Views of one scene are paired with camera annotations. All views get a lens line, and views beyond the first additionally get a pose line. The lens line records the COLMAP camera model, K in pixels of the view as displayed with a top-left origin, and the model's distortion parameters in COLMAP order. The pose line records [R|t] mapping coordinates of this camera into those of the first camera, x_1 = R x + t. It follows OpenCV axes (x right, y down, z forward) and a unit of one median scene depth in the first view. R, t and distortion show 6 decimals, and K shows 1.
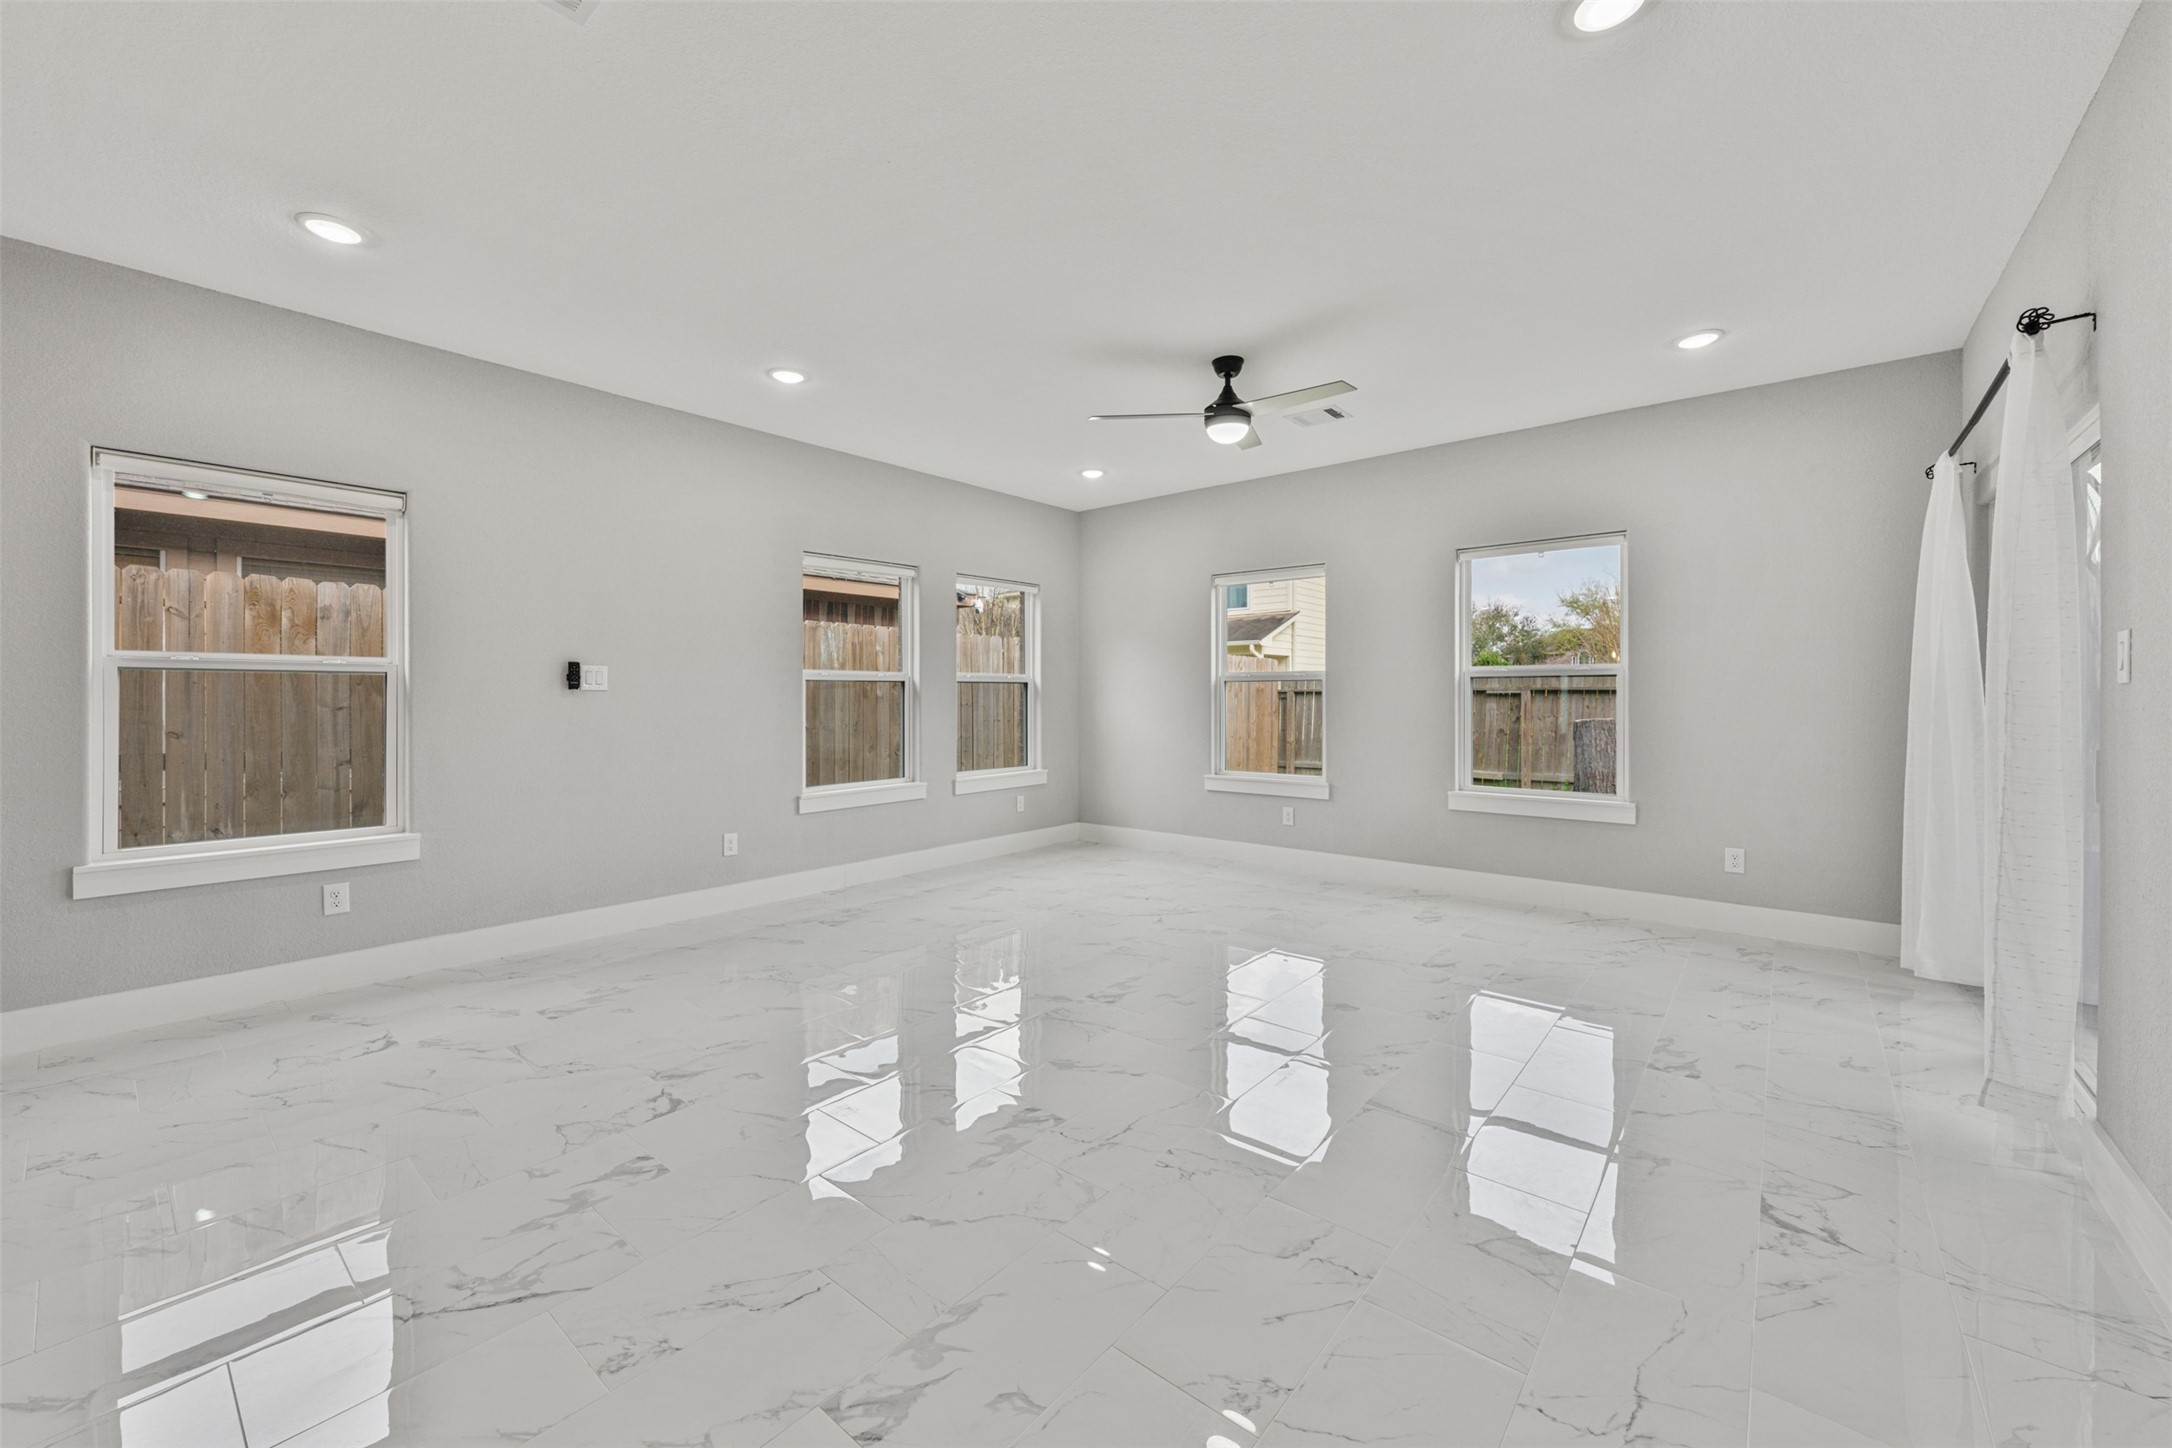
lens RADIAL K [[840.9, 0, 1088.3], [0, 840.9, 705.5], [0, 0, 1]] dist [-0.003314, 0.000511]
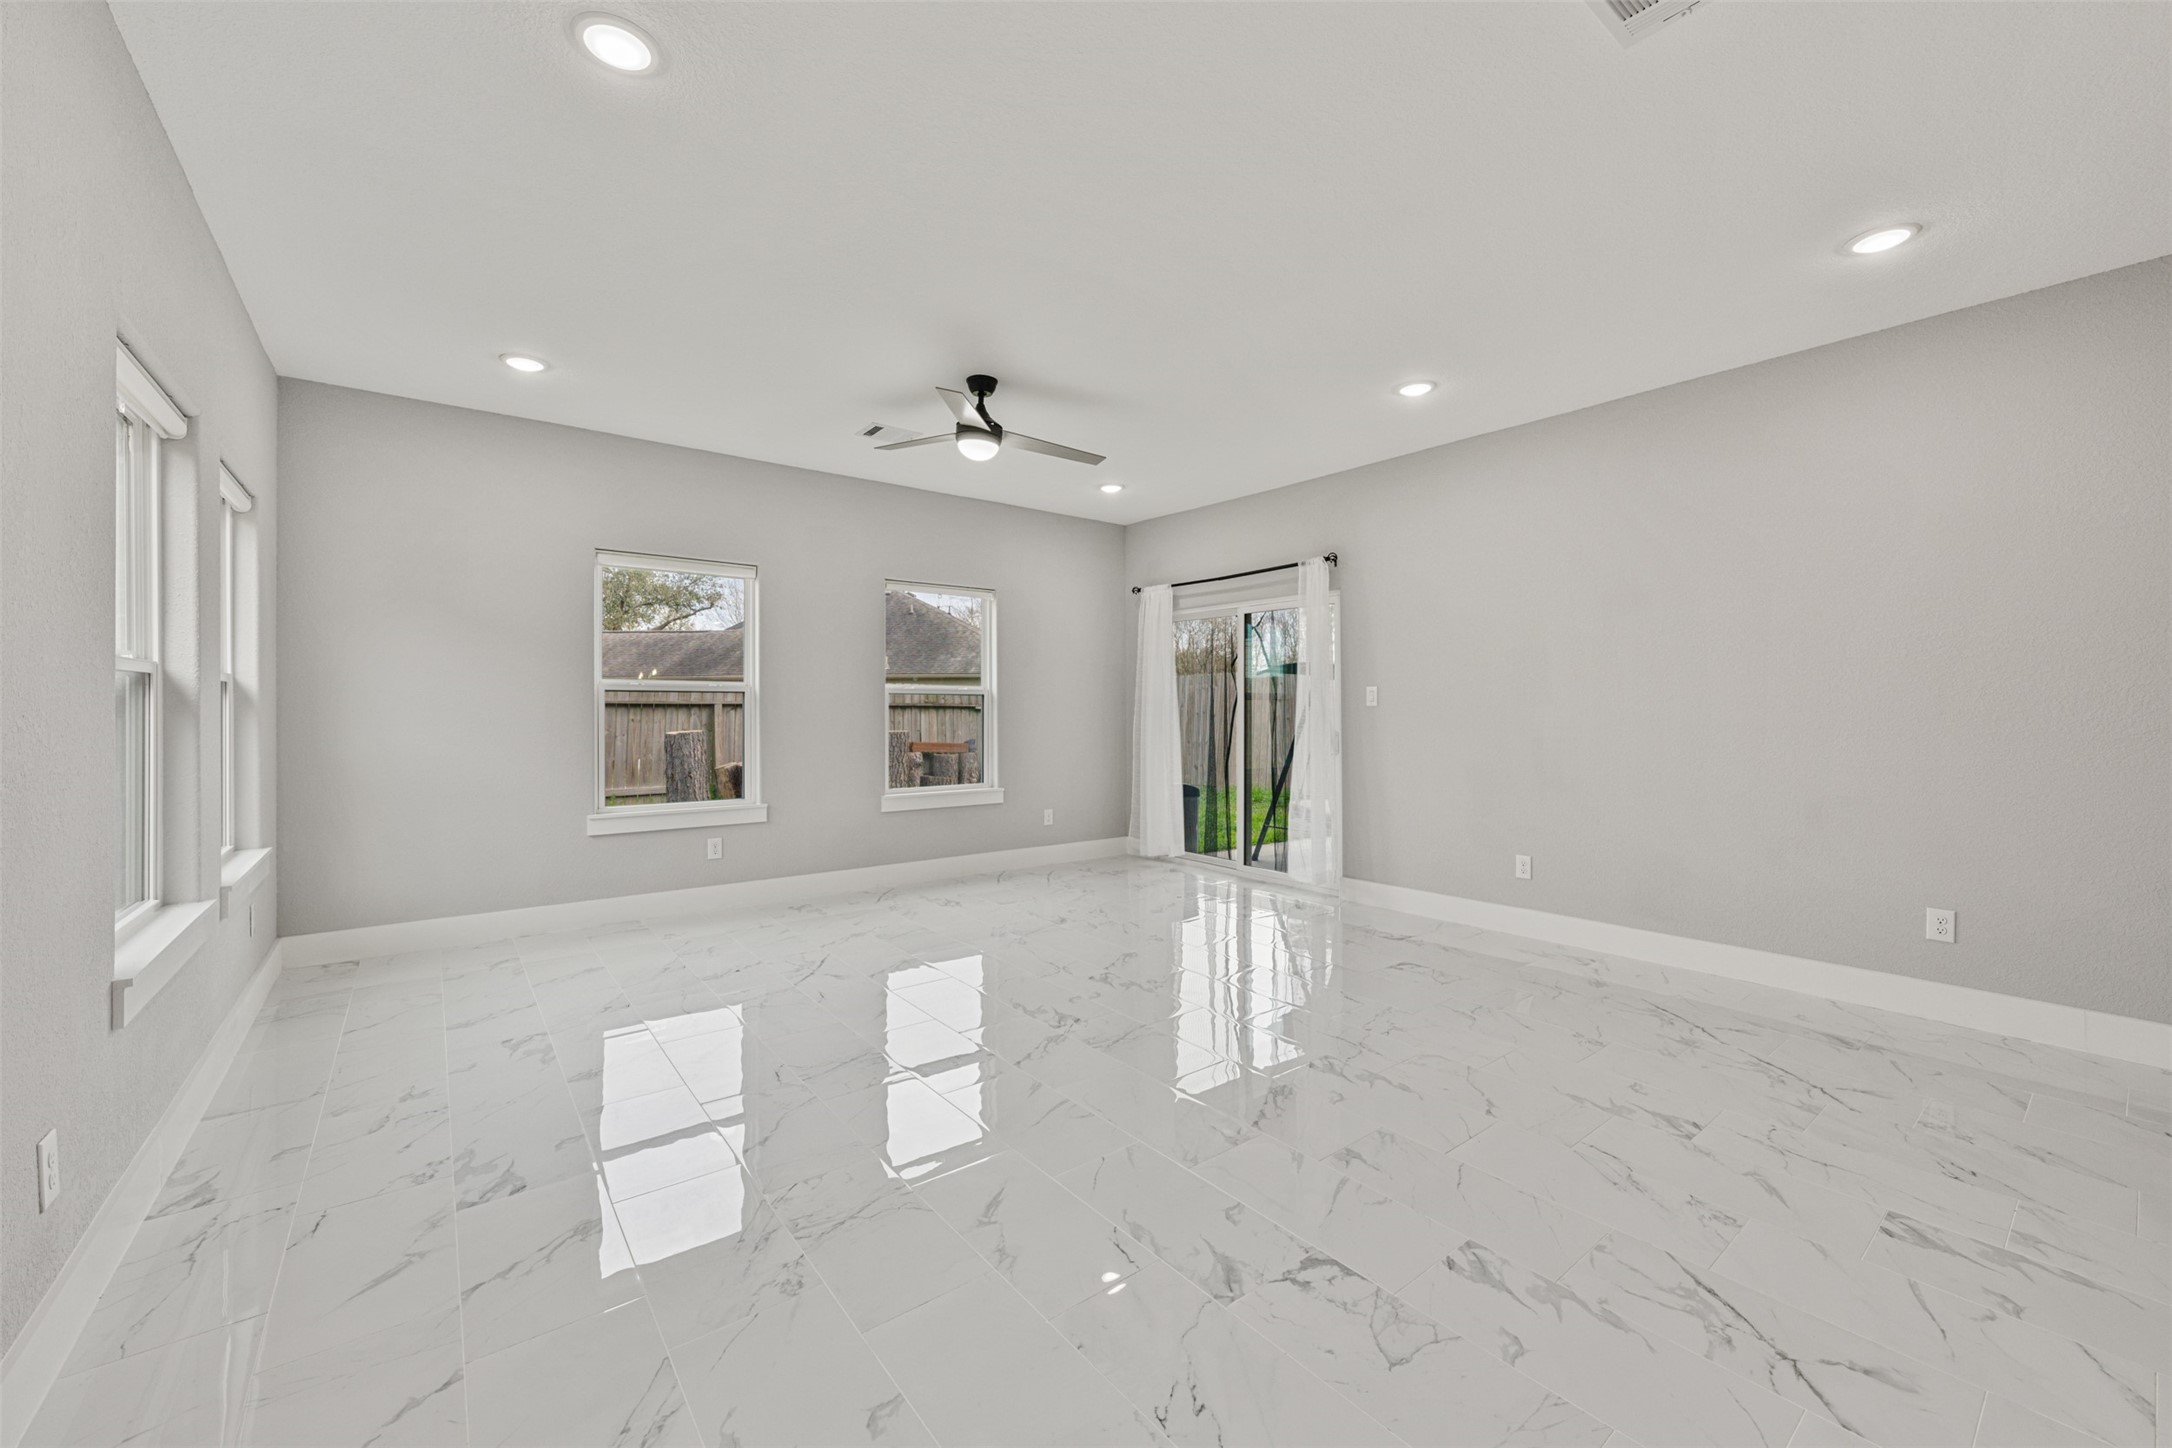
lens RADIAL K [[840.9, 0, 1097.9], [0, 840.9, 712.5], [0, 0, 1]] dist [-0.003314, 0.000511]
pose [[0.209601, -0.002748, 0.977783, -0.696888], [0.009315, 0.999956, 0.000814, -0.007391], [-0.977743, 0.008937, 0.209618, 0.570674]]
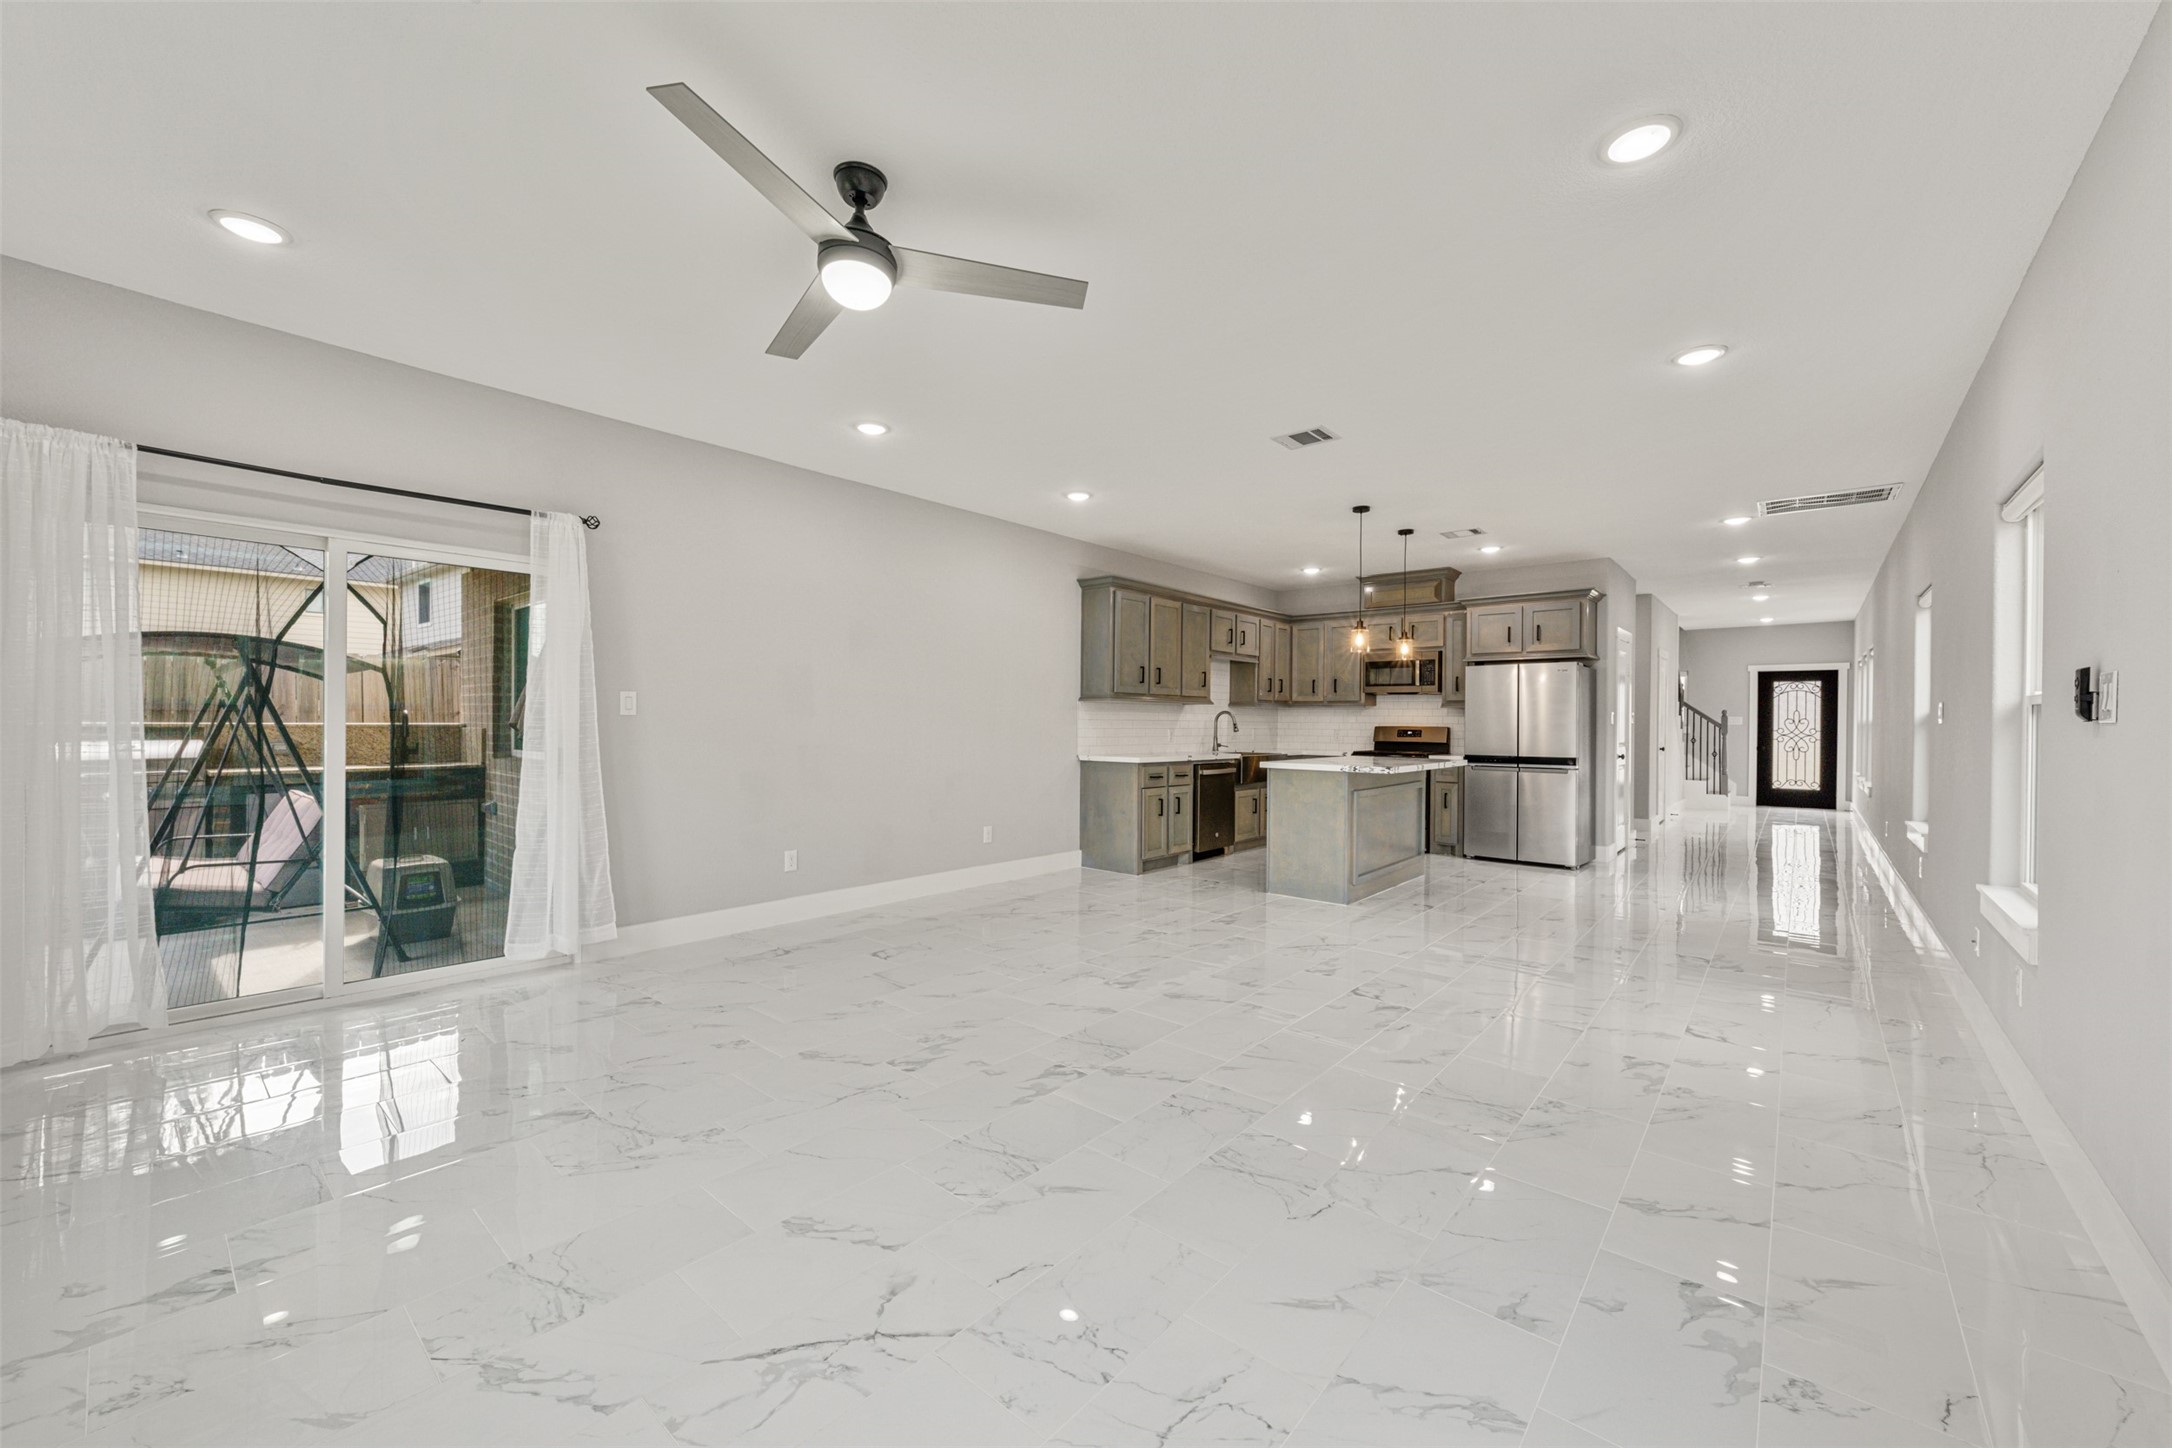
lens RADIAL K [[840.9, 0, 1072.9], [0, 840.9, 721.6], [0, 0, 1]] dist [-0.003314, 0.000511]
pose [[-0.999503, -0.008972, 0.030227, -0.008998], [-0.008717, 0.999925, 0.008580, -0.017040], [-0.030301, 0.008313, -0.999506, 1.411521]]
